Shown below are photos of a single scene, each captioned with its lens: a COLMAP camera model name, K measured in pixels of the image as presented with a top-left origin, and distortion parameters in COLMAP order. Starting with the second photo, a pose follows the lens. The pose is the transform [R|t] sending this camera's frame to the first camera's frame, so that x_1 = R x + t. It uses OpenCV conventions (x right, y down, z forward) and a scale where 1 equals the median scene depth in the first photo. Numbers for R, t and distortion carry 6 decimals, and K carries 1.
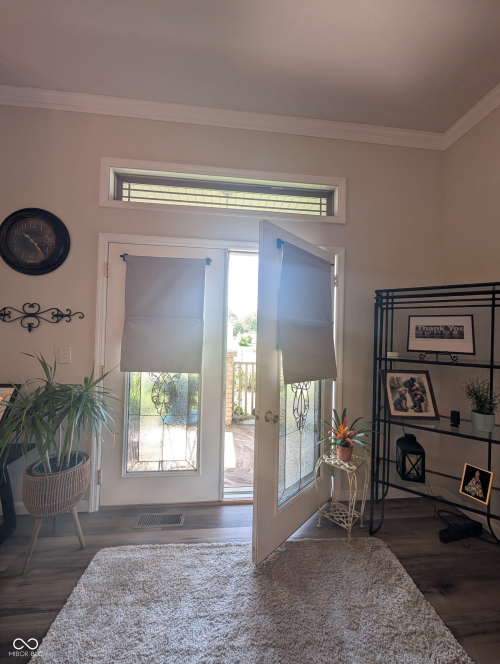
lens RADIAL K [[252.0, 0, 250.0], [0, 252.0, 332.0], [0, 0, 1]] dist [0.000693, -0.000085]
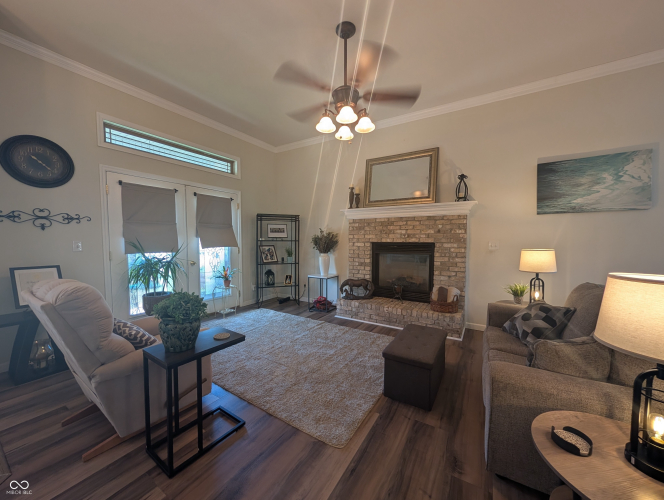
lens RADIAL K [[252.0, 0, 332.0], [0, 252.0, 250.0], [0, 0, 1]] dist [0.000693, -0.000085]
pose [[0.602955, -0.061873, 0.795372, -1.020284], [0.003798, 0.997199, 0.074694, 0.011167], [-0.797766, -0.042016, 0.601502, -1.065812]]
